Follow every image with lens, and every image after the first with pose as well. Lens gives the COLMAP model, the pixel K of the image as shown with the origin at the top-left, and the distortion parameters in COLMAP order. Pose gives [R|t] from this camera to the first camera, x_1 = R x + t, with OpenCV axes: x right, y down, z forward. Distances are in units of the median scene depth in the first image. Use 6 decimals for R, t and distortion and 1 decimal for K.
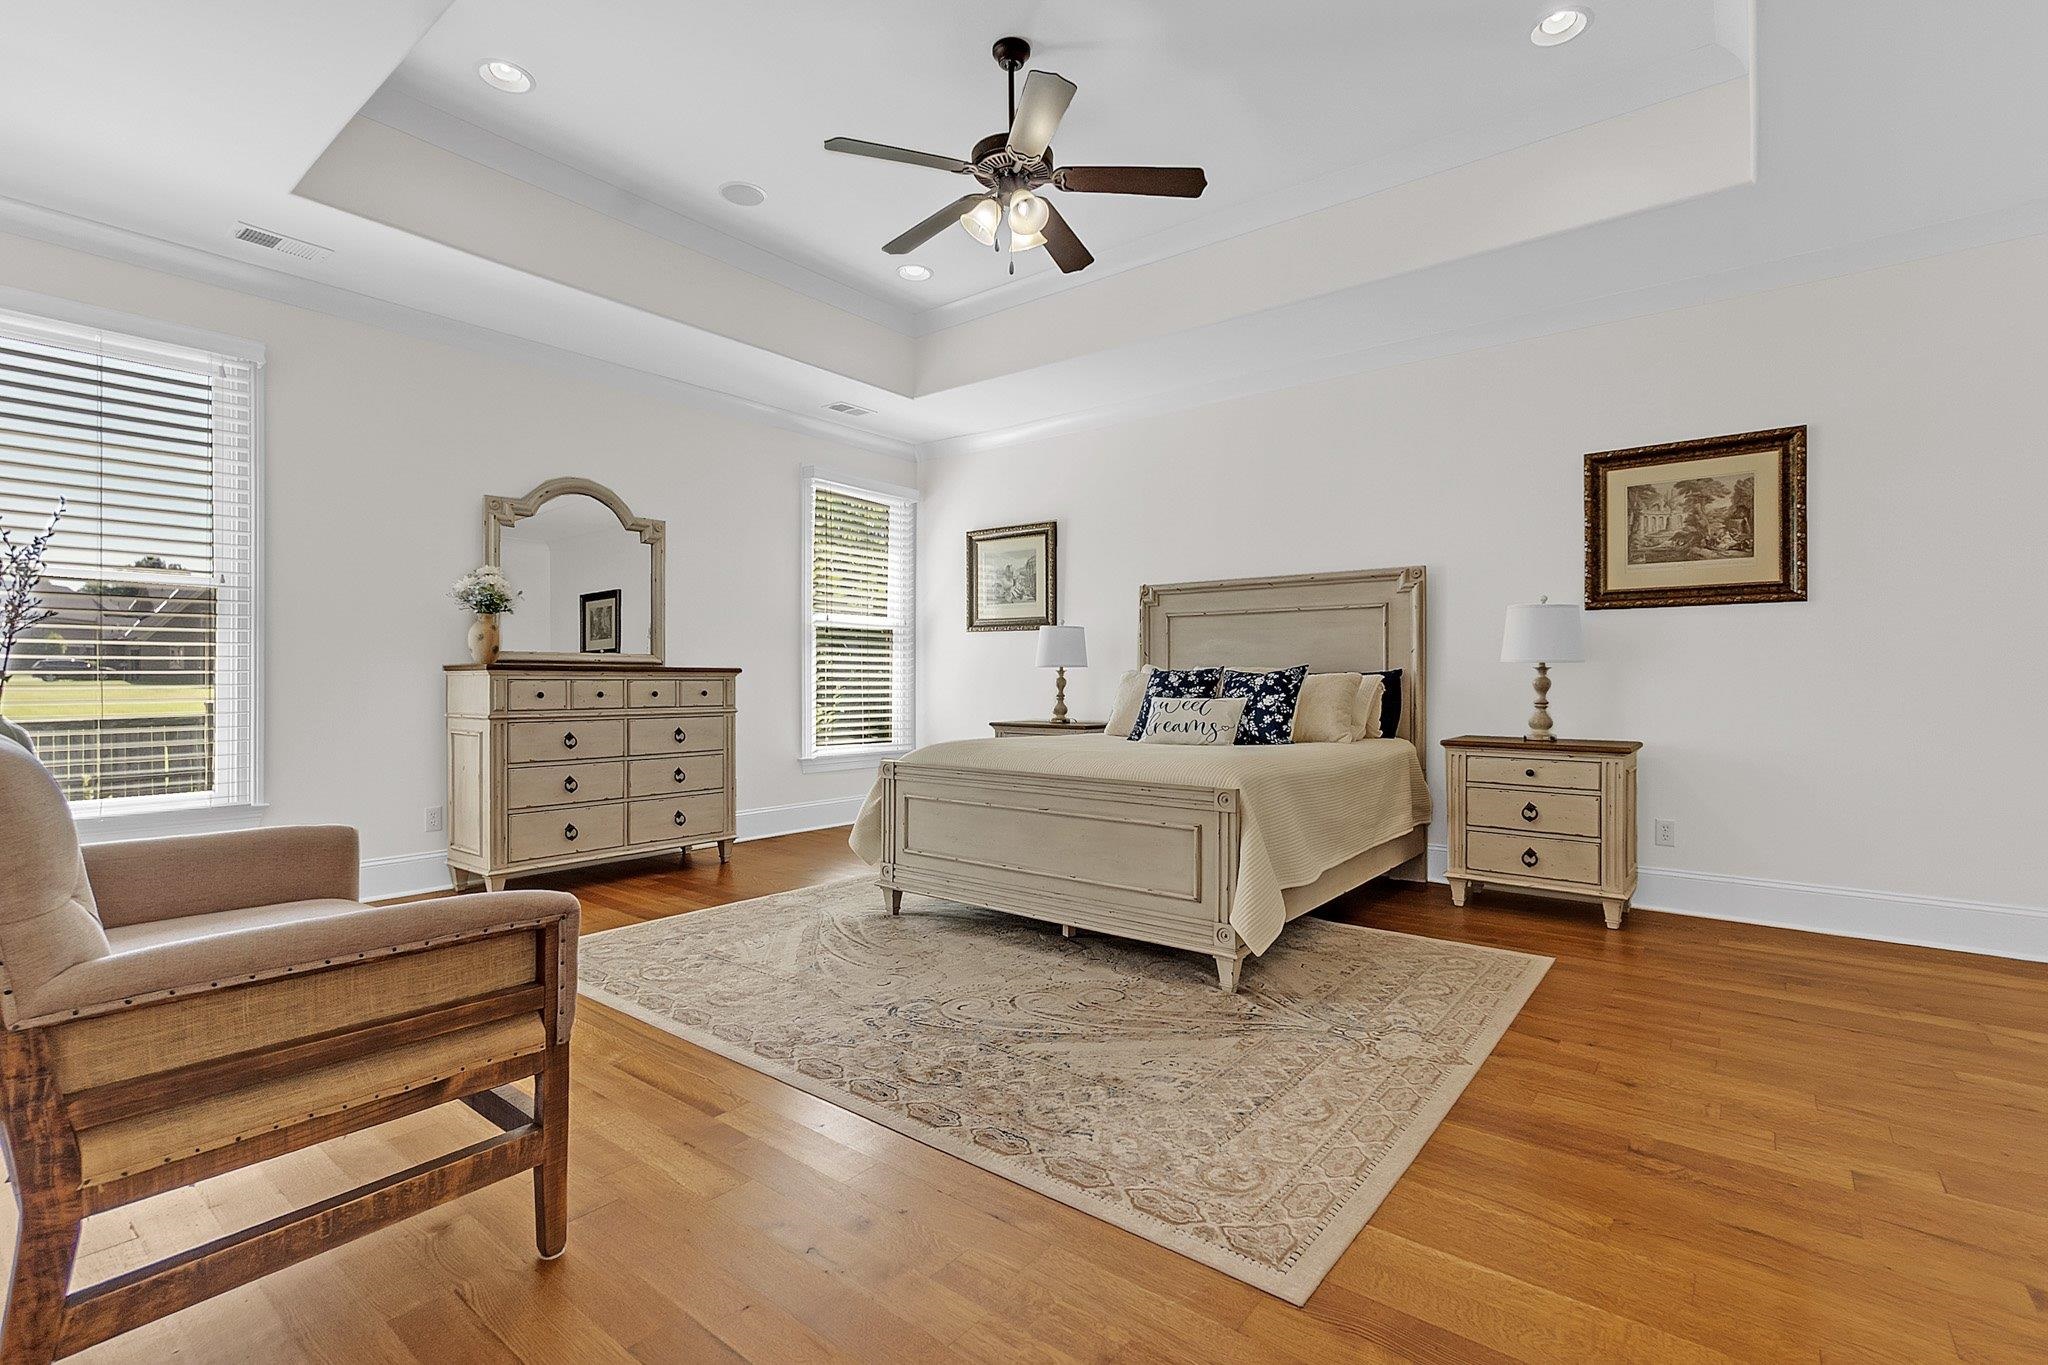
lens RADIAL K [[905.8, 0, 1028.4], [0, 905.8, 680.2], [0, 0, 1]] dist [-0.008392, 0.001345]
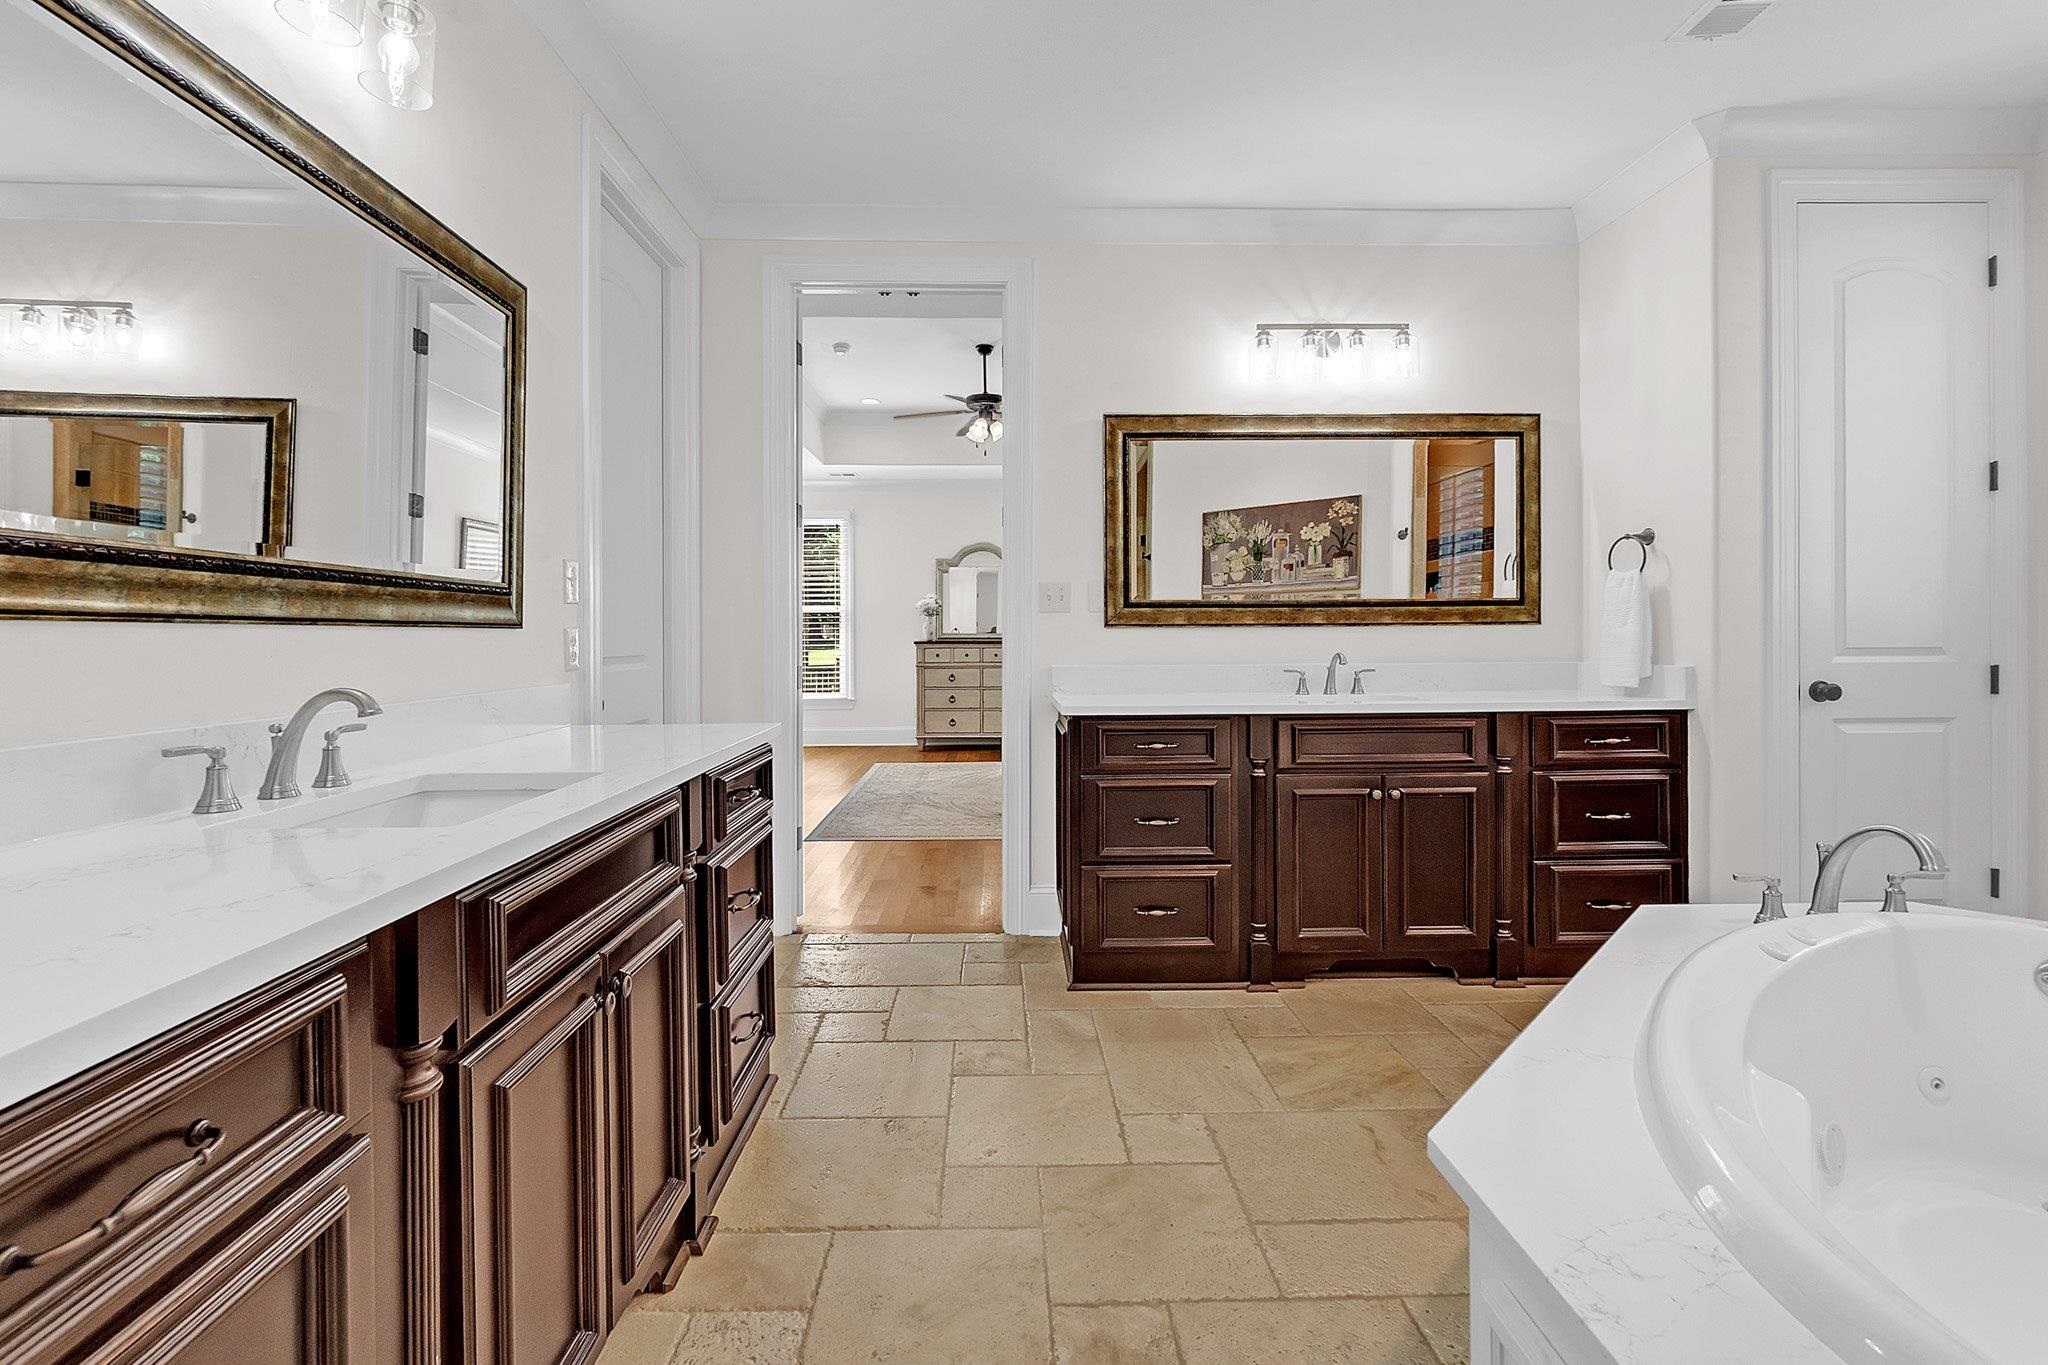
lens RADIAL K [[905.8, 0, 1010.2], [0, 905.8, 636.4], [0, 0, 1]] dist [-0.008392, 0.001345]
pose [[0.626111, 0.004444, -0.779722, 1.238337], [0.001951, 0.999972, 0.007267, -0.044256], [0.779732, -0.006071, 0.626084, -0.197514]]
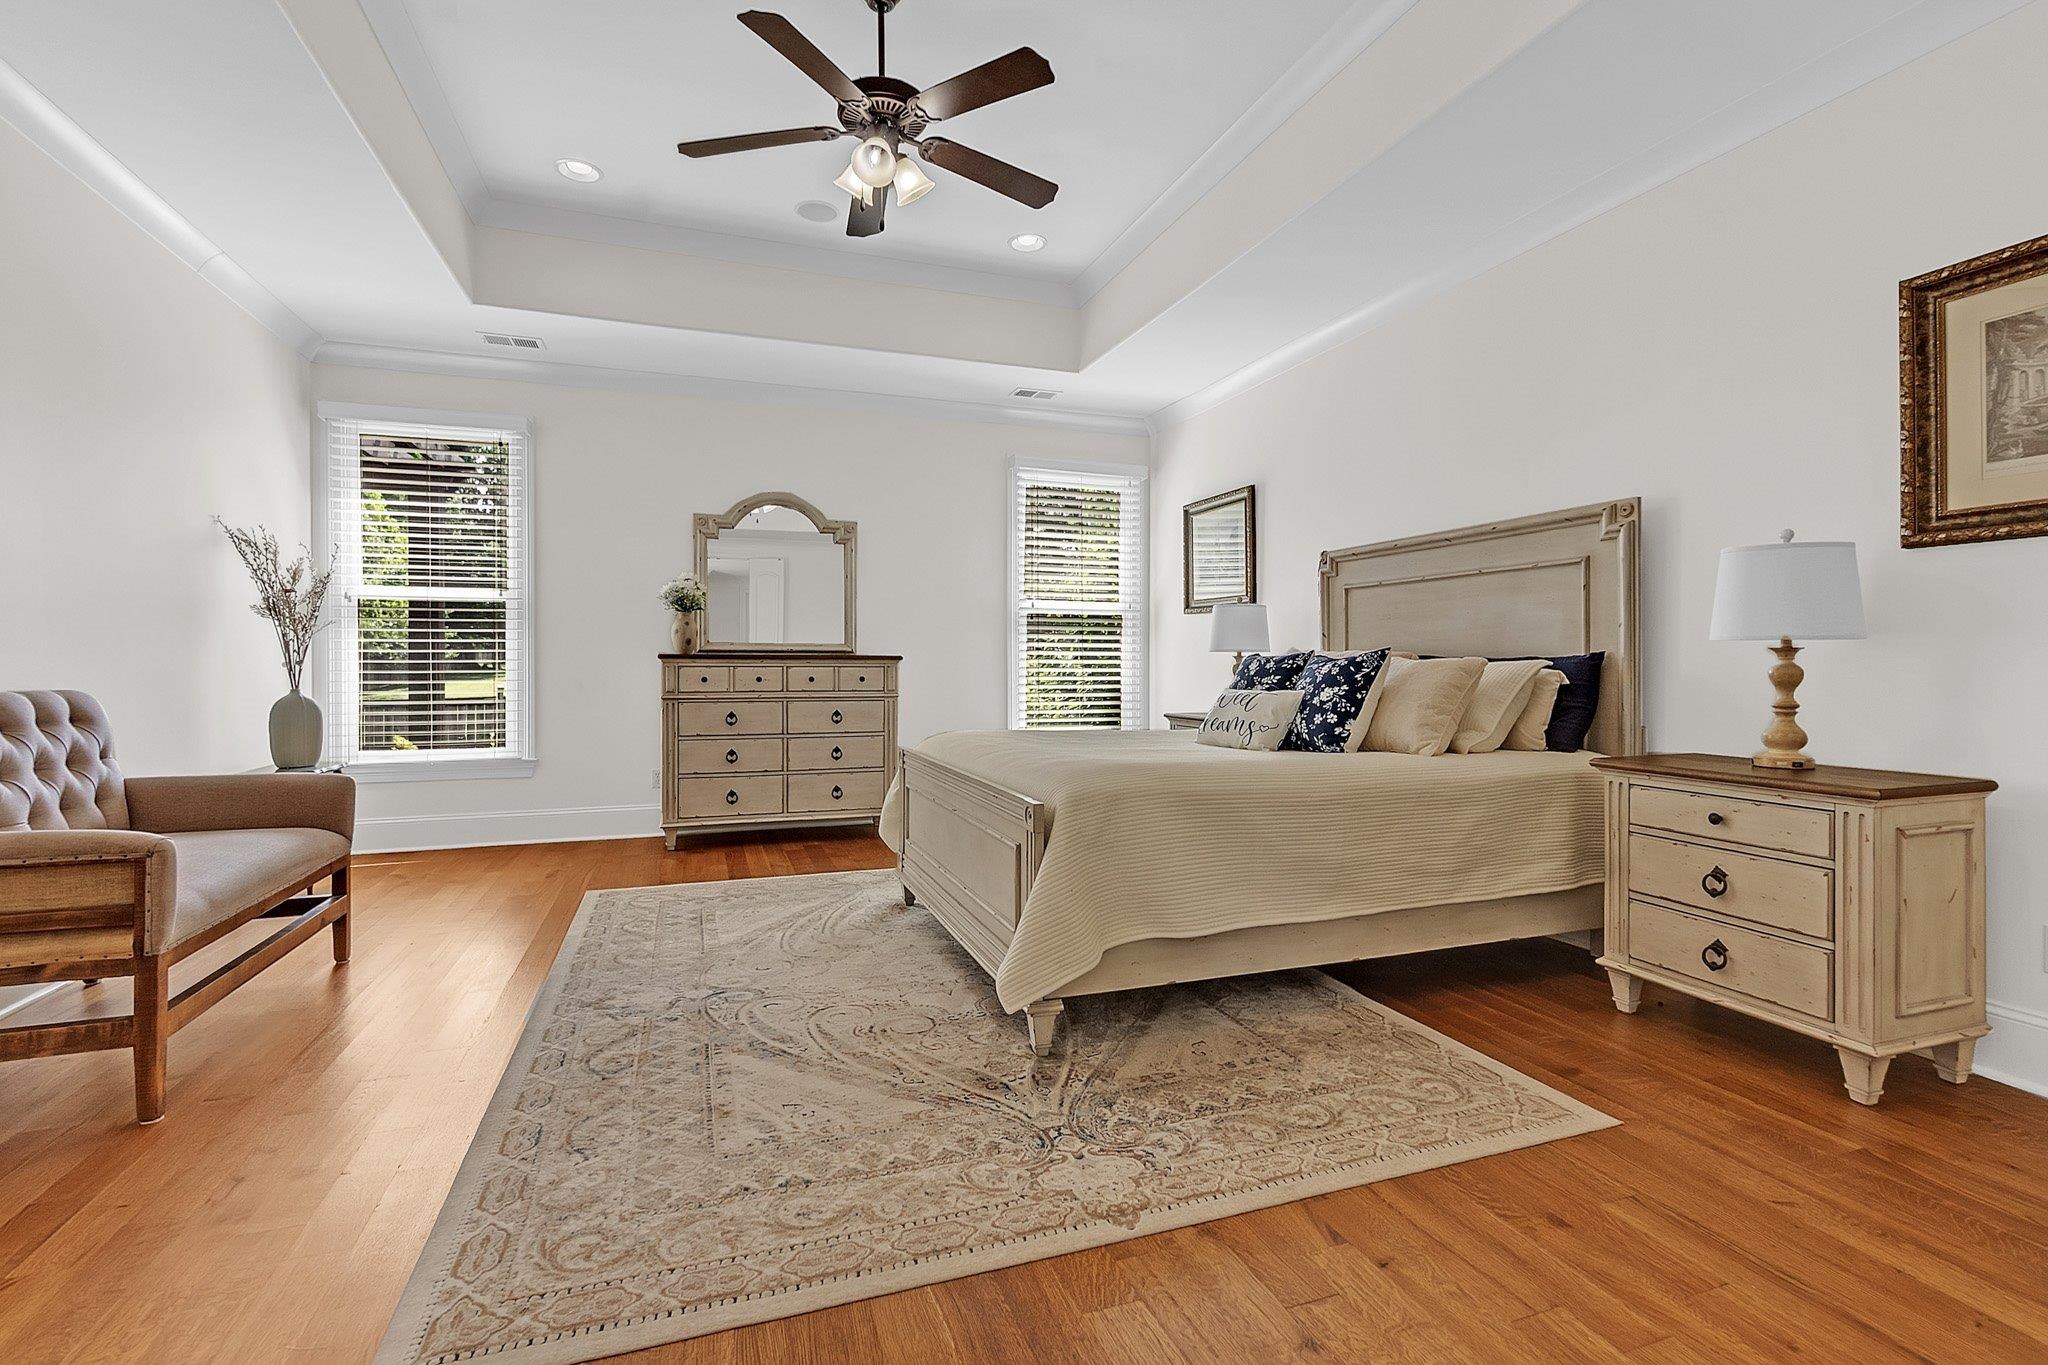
lens RADIAL K [[905.8, 0, 1035.3], [0, 905.8, 669.7], [0, 0, 1]] dist [-0.008392, 0.001345]
pose [[0.853103, 0.002905, -0.521734, 0.455848], [-0.000644, 0.999990, 0.004515, -0.001772], [0.521741, -0.003516, 0.853096, 0.218755]]
